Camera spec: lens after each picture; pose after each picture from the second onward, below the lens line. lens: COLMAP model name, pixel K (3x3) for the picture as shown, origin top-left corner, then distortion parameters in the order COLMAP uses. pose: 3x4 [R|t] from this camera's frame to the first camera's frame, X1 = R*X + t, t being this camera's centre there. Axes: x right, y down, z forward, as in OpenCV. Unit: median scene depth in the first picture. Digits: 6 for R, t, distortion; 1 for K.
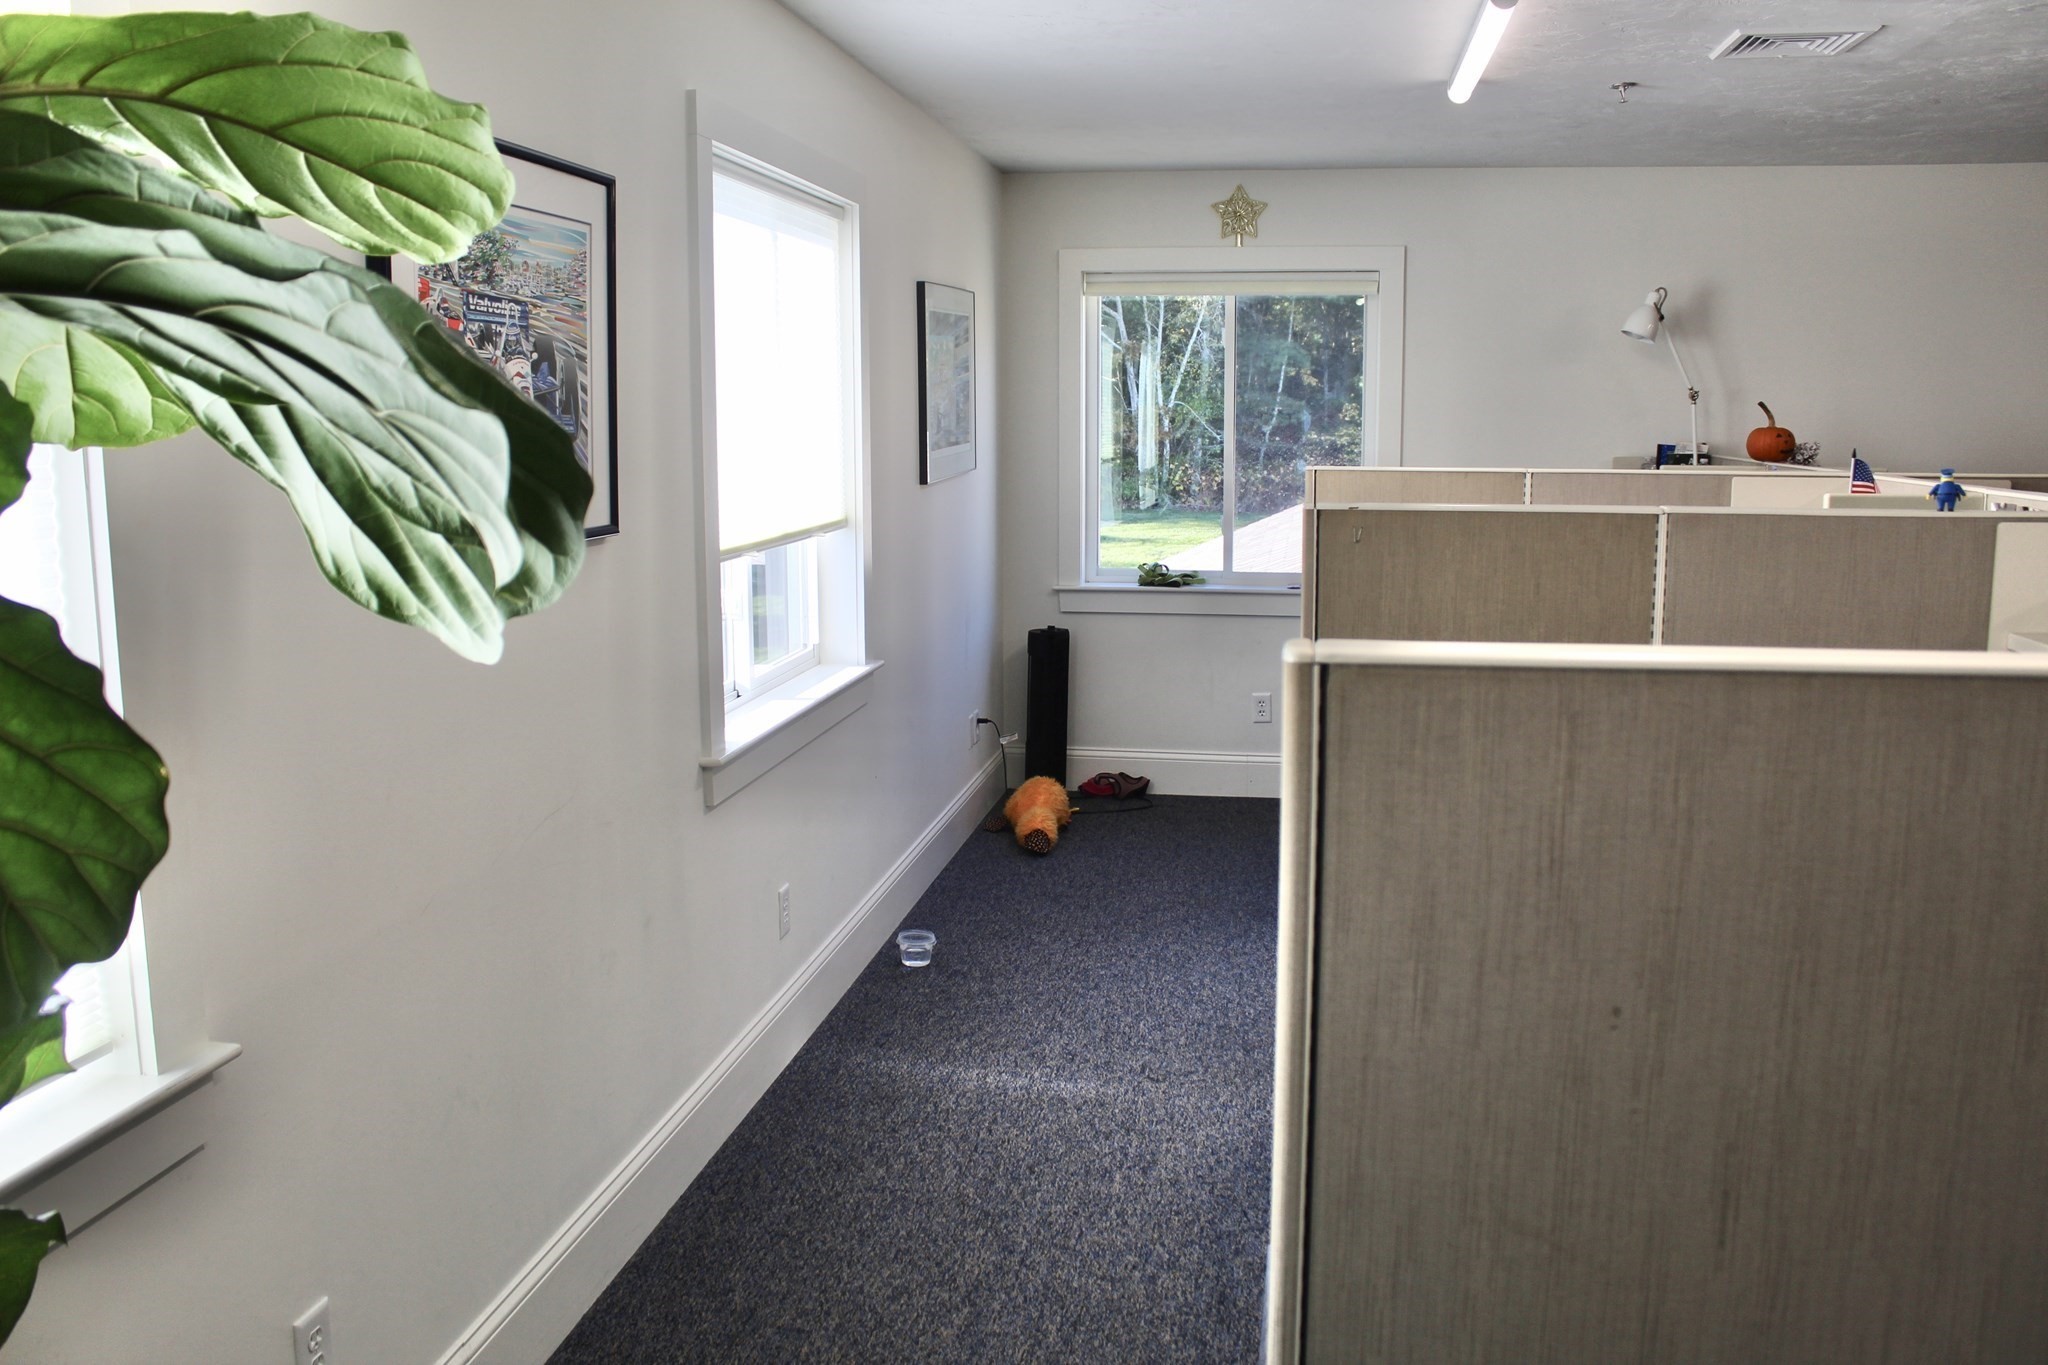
lens RADIAL K [[1707.9, 0, 1024.0], [0, 1707.9, 682.5], [0, 0, 1]] dist [-0.165829, 0.154265]
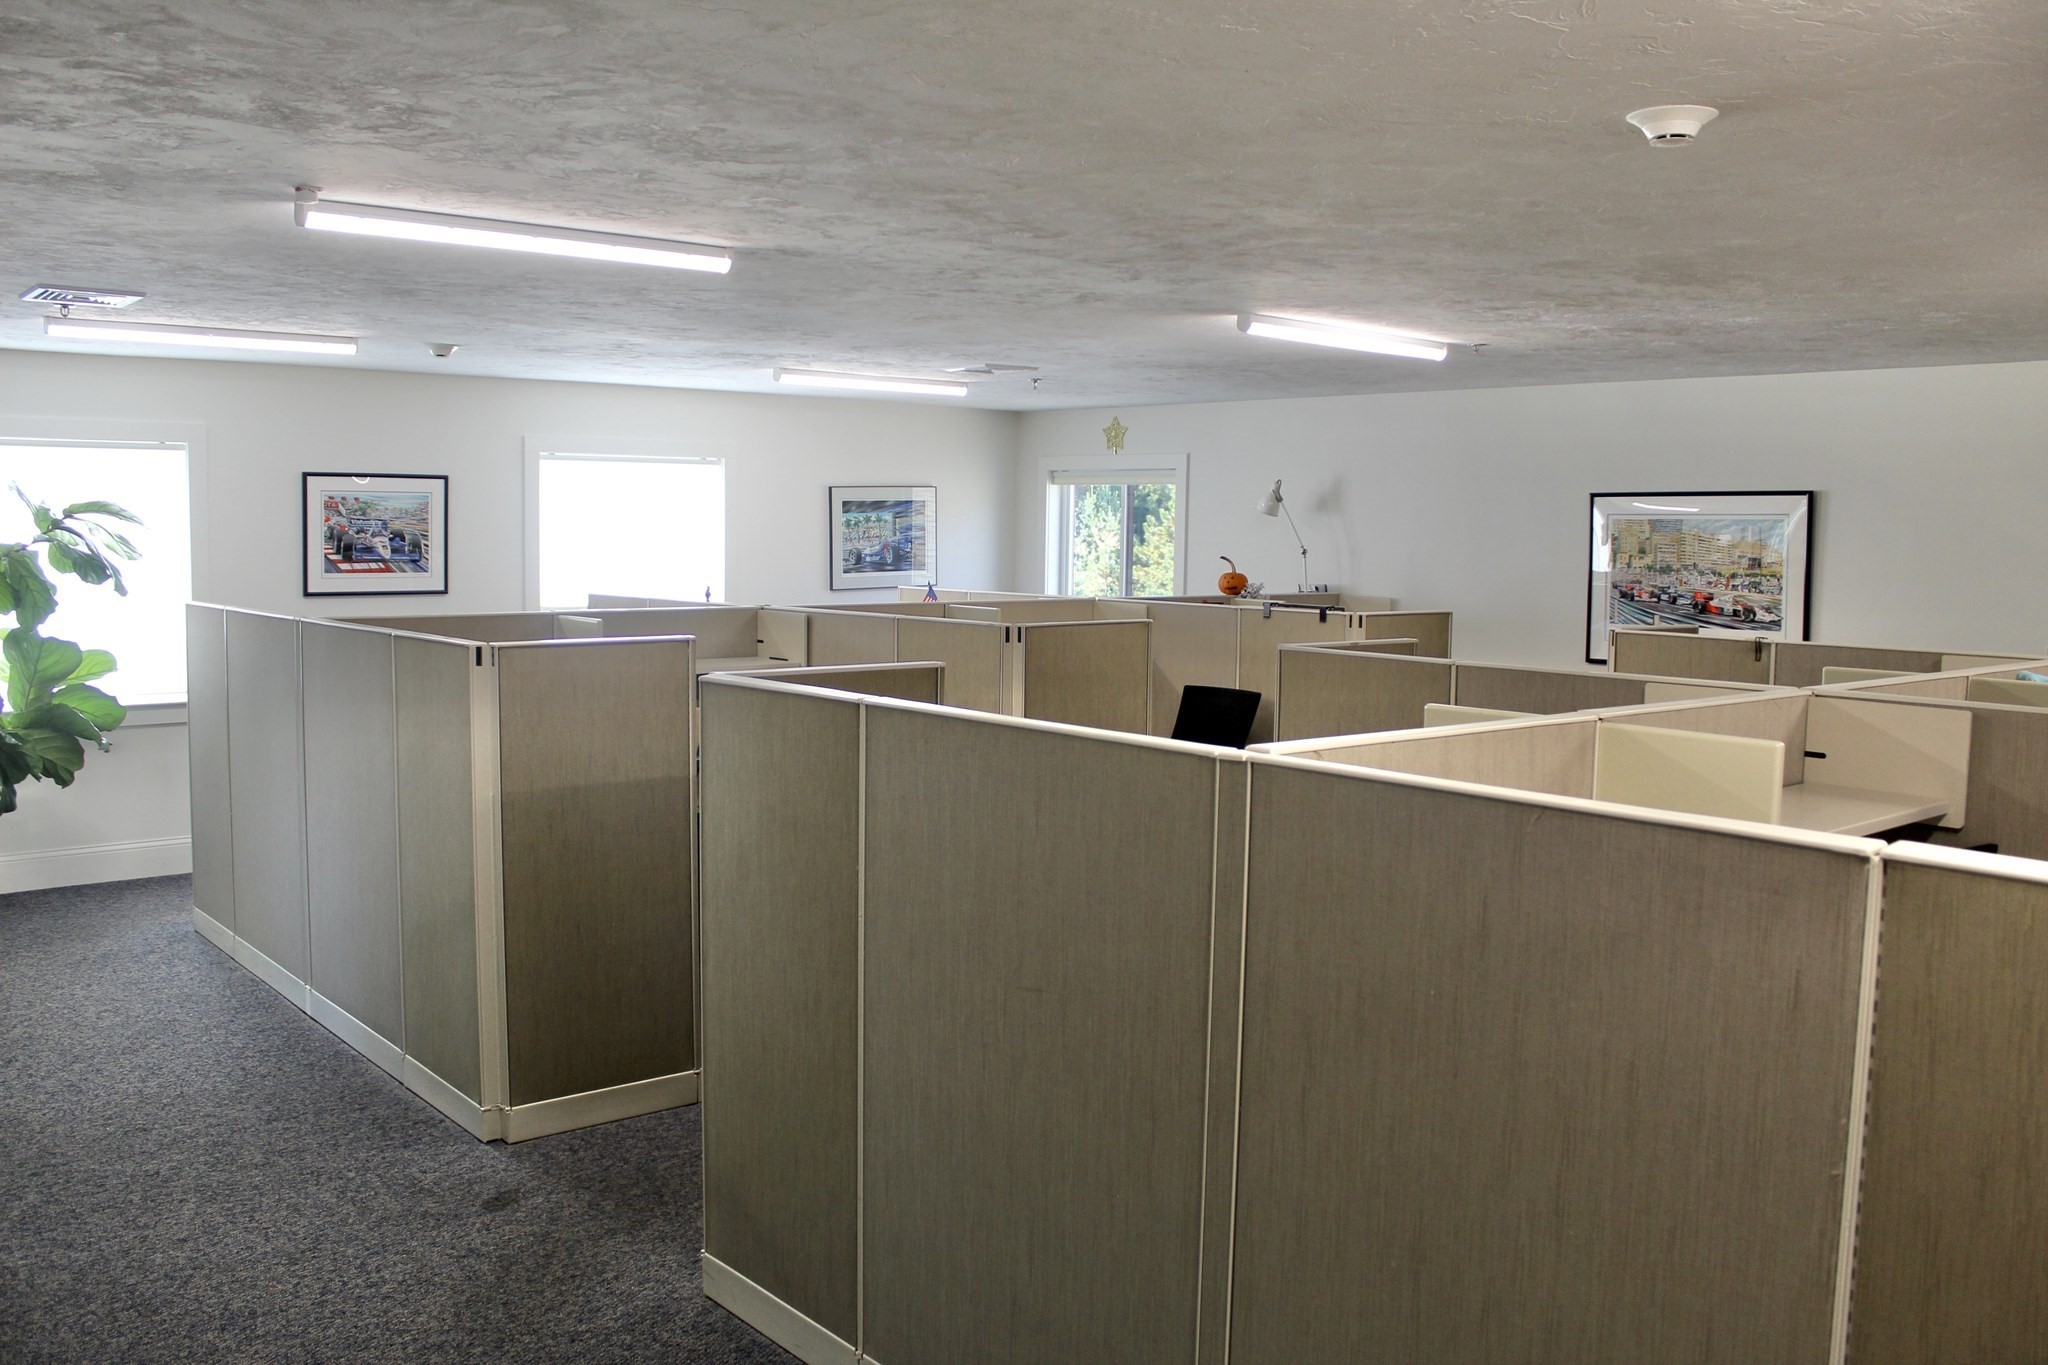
lens RADIAL K [[1707.9, 0, 1024.0], [0, 1707.9, 682.5], [0, 0, 1]] dist [-0.165829, 0.154265]
pose [[0.769418, 0.074809, -0.634350, 1.319331], [-0.119553, 0.992434, -0.027971, 0.015792], [0.627458, 0.097359, 0.772540, -0.344430]]
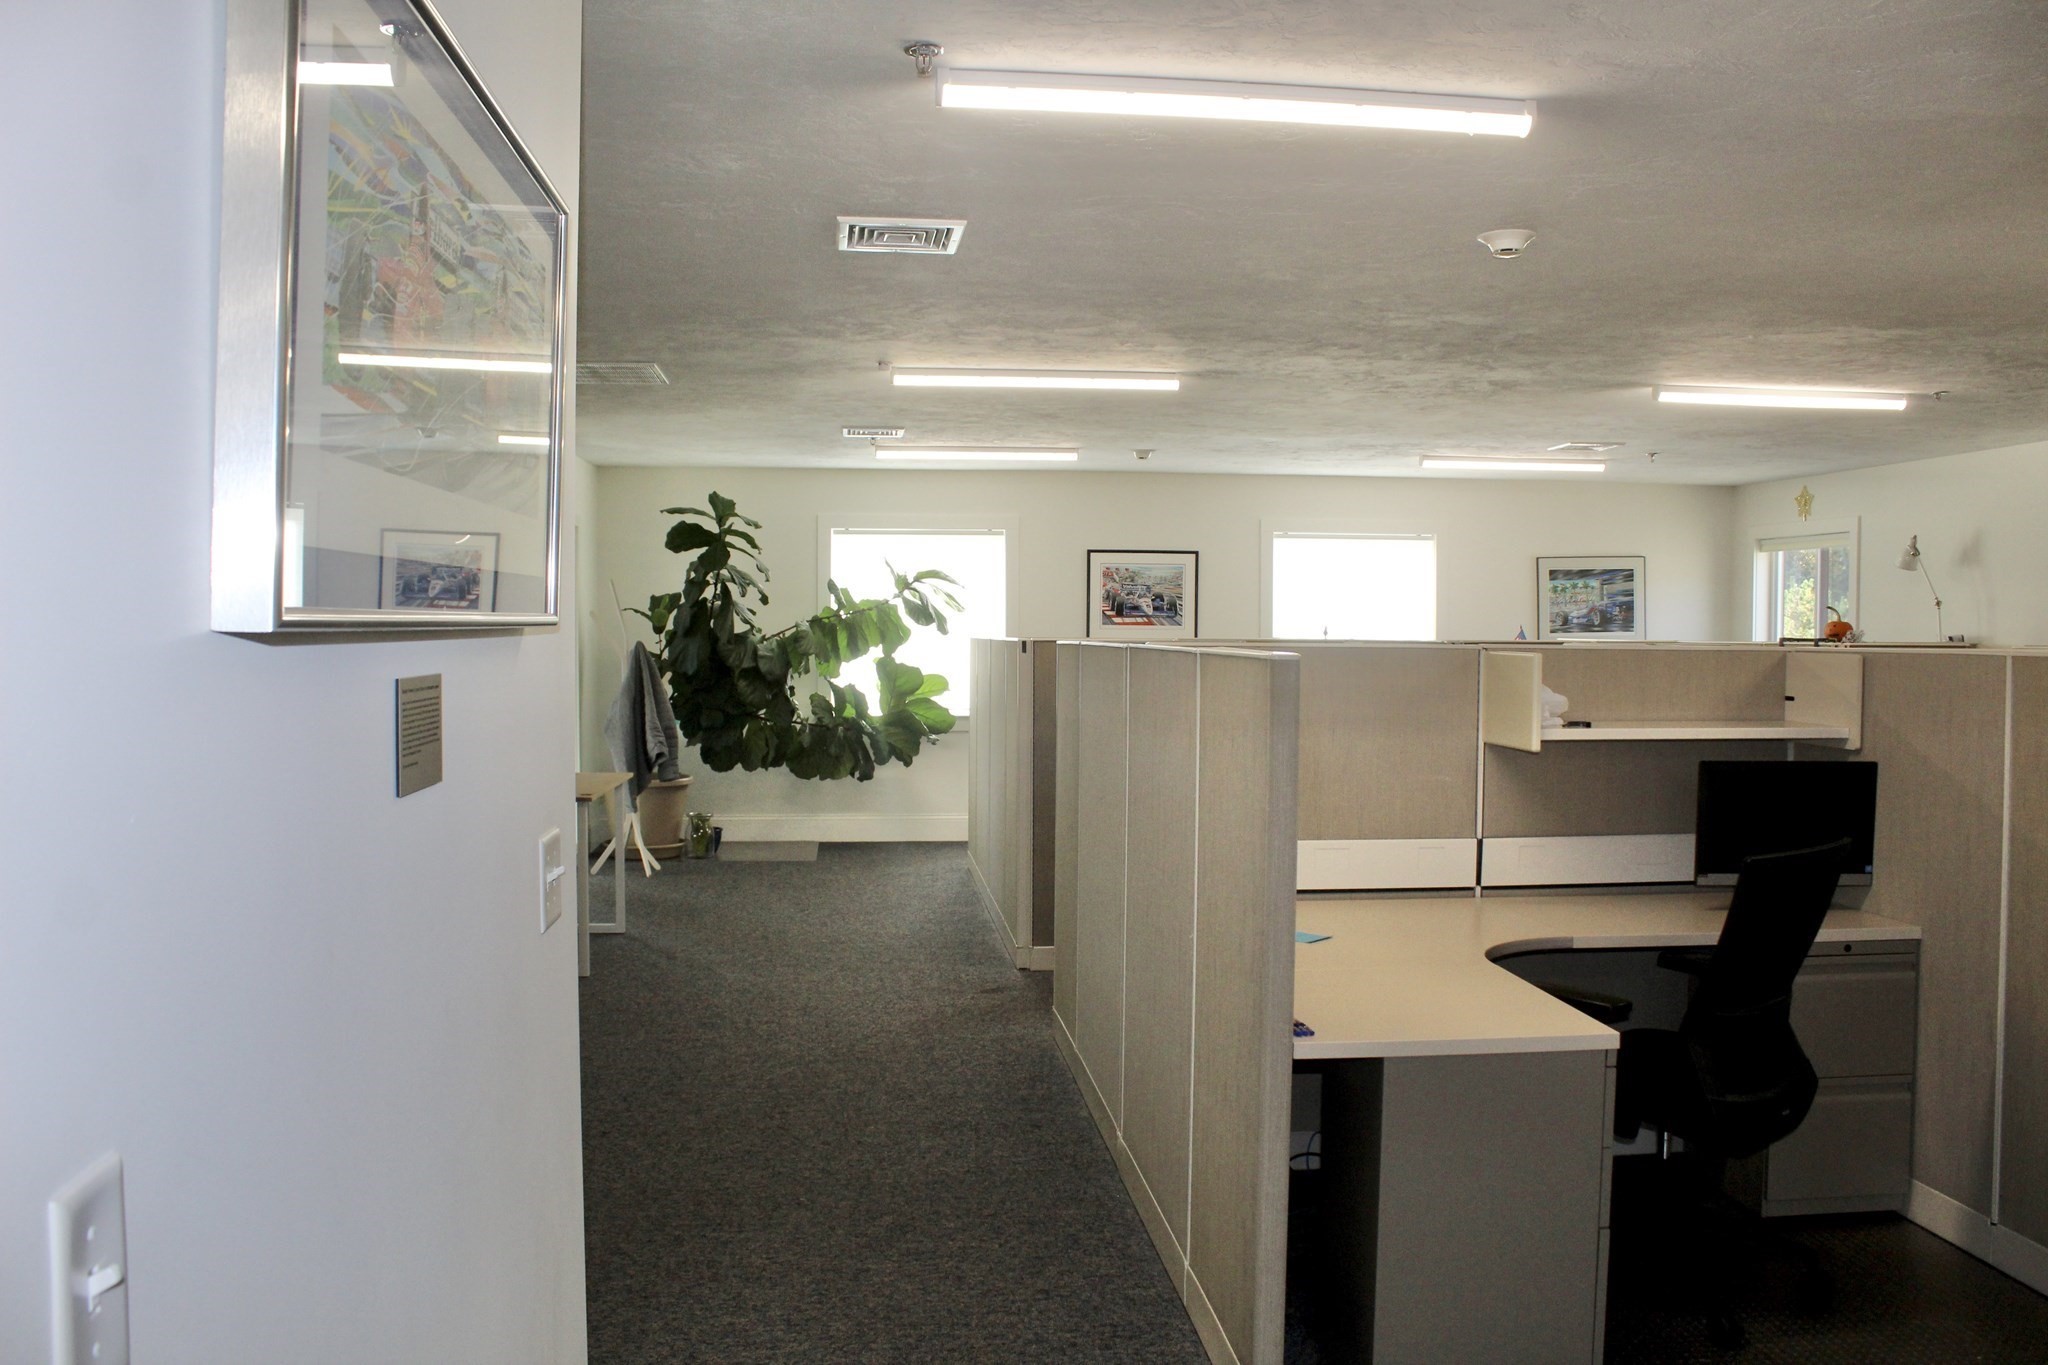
lens RADIAL K [[1707.9, 0, 1024.0], [0, 1707.9, 682.5], [0, 0, 1]] dist [-0.165829, 0.154265]
pose [[0.266975, 0.038302, -0.962942, 1.840508], [-0.158740, 0.987309, -0.004740, 0.044980], [0.950540, 0.154123, 0.269667, -0.220879]]
